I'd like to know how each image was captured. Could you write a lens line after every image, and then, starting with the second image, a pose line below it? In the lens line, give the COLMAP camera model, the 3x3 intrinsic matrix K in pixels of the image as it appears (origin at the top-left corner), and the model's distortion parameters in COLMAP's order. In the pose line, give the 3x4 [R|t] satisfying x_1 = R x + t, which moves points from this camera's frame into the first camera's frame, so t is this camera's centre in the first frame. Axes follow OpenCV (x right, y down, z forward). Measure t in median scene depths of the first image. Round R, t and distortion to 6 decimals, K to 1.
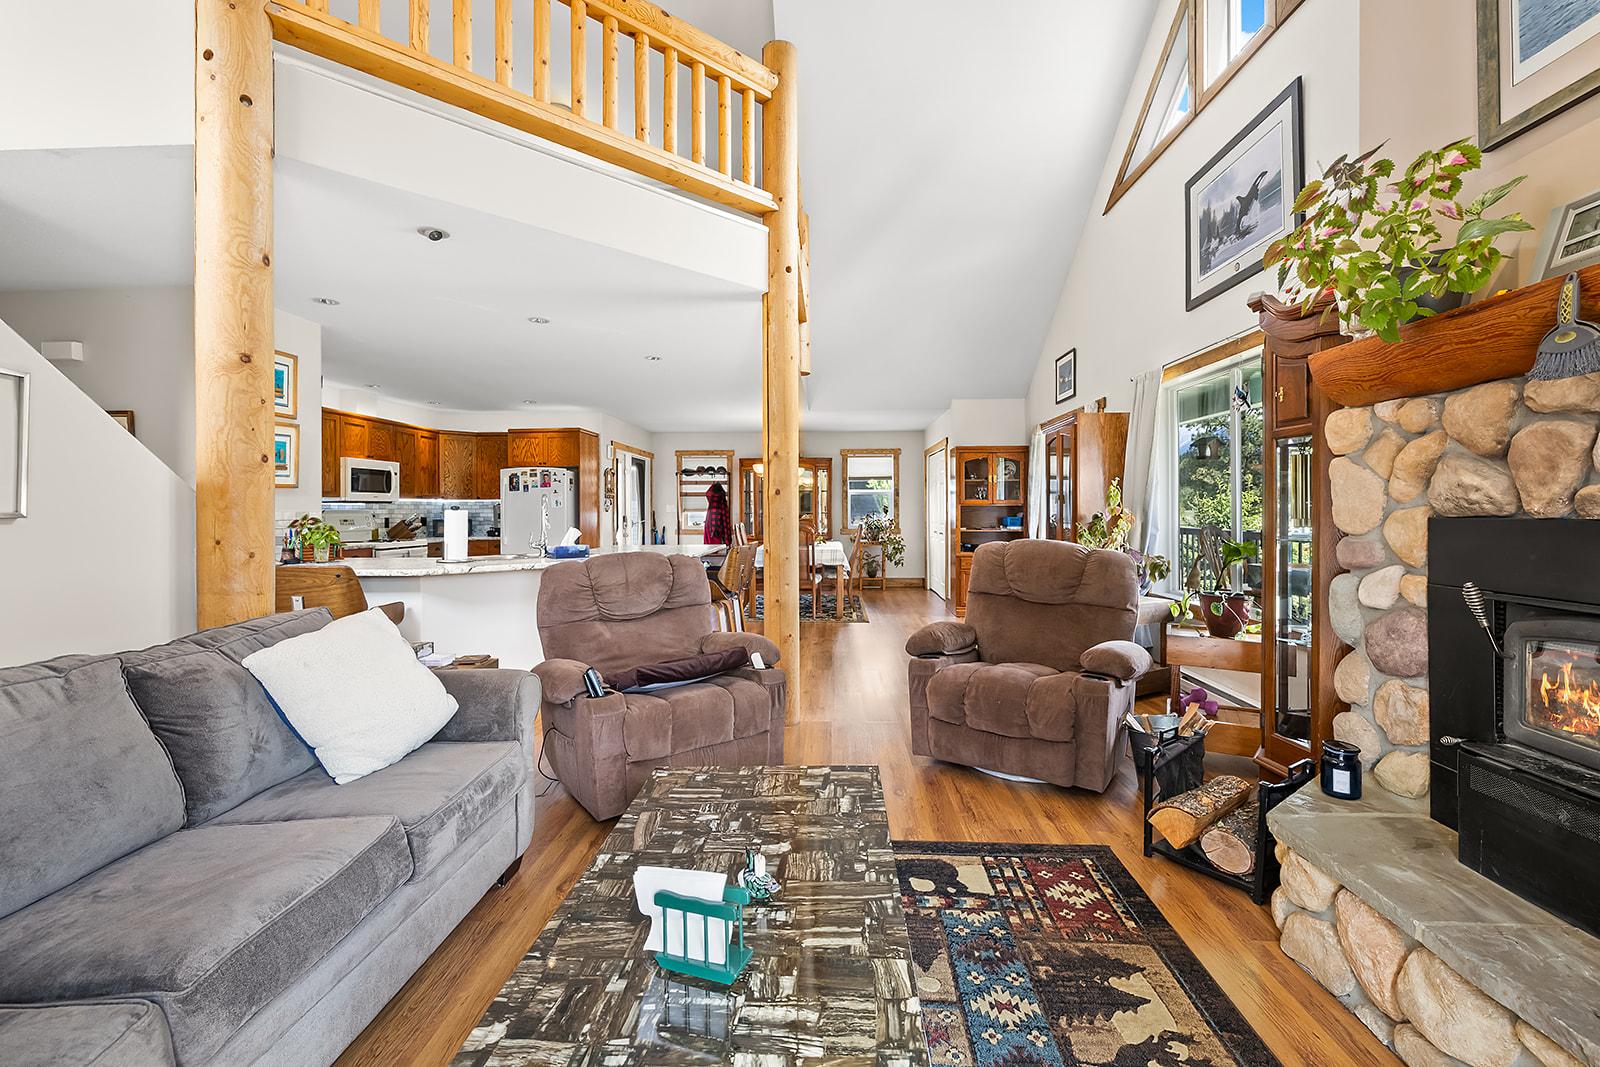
lens RADIAL K [[675.1, 0, 809.5], [0, 675.1, 506.9], [0, 0, 1]] dist [-0.000356, -0.000059]
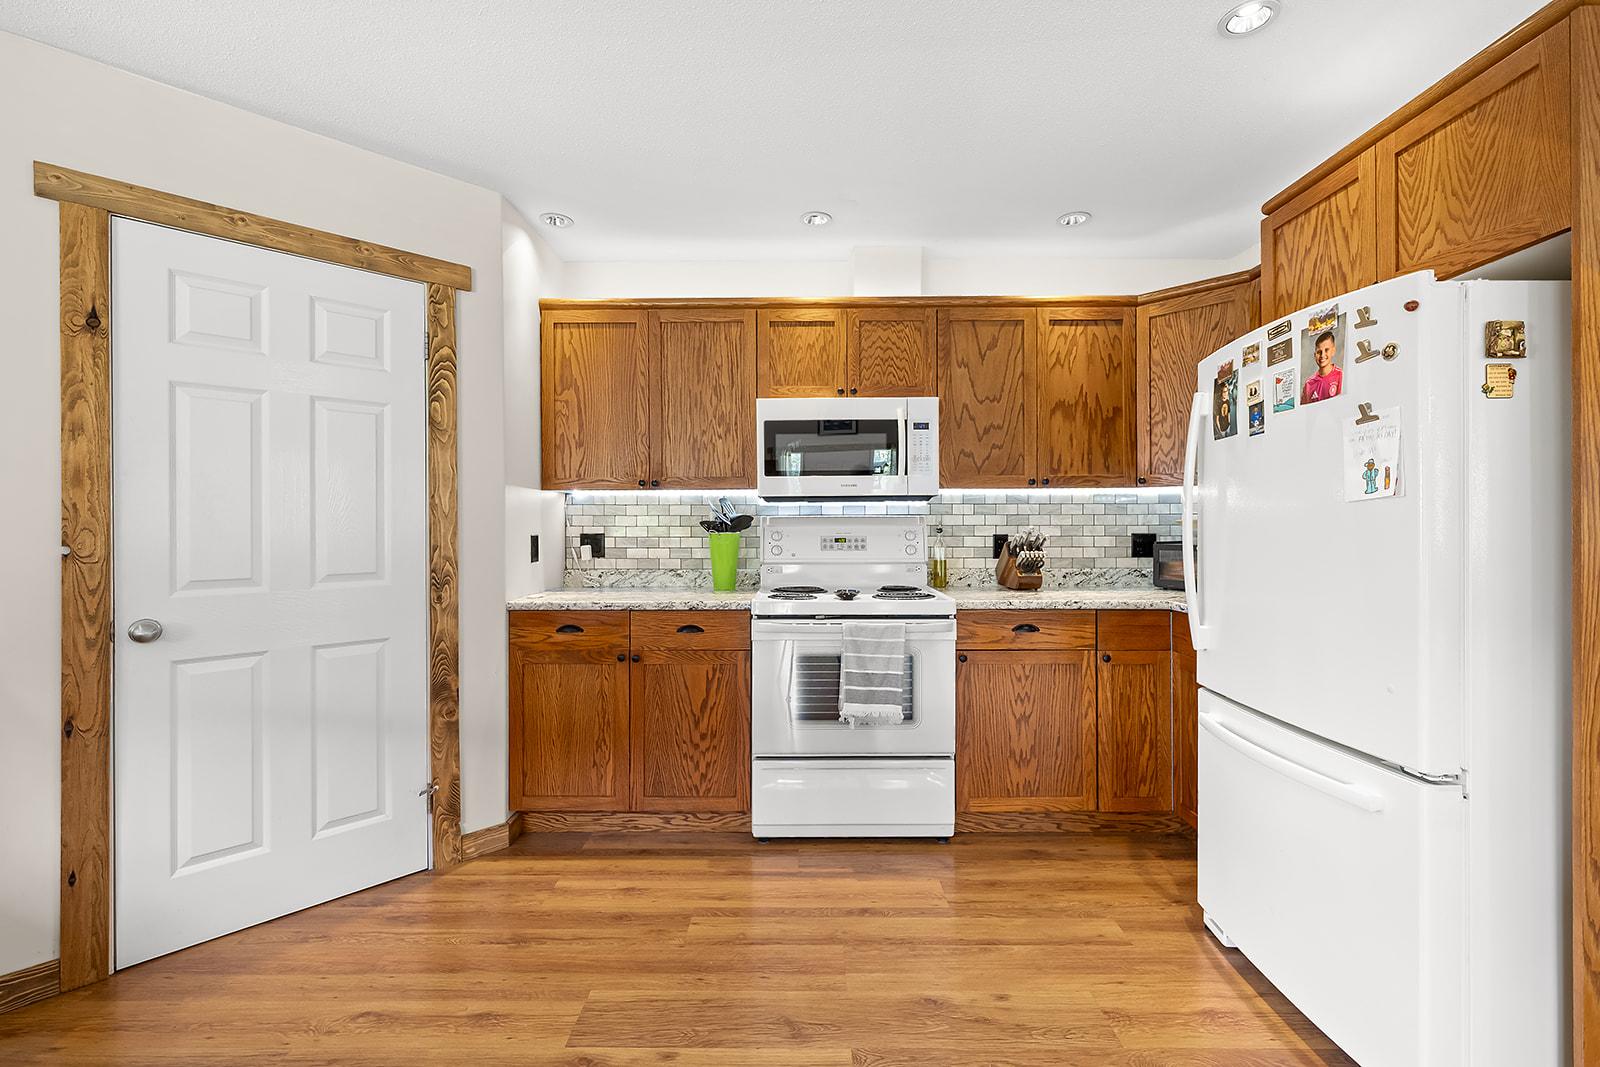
lens RADIAL K [[675.1, 0, 800.6], [0, 675.1, 522.5], [0, 0, 1]] dist [-0.000356, -0.000059]
pose [[0.026227, 0.006739, -0.999633, -0.198595], [0.005406, 0.999962, 0.006883, 0.004745], [0.999641, -0.005585, 0.026190, 0.846218]]
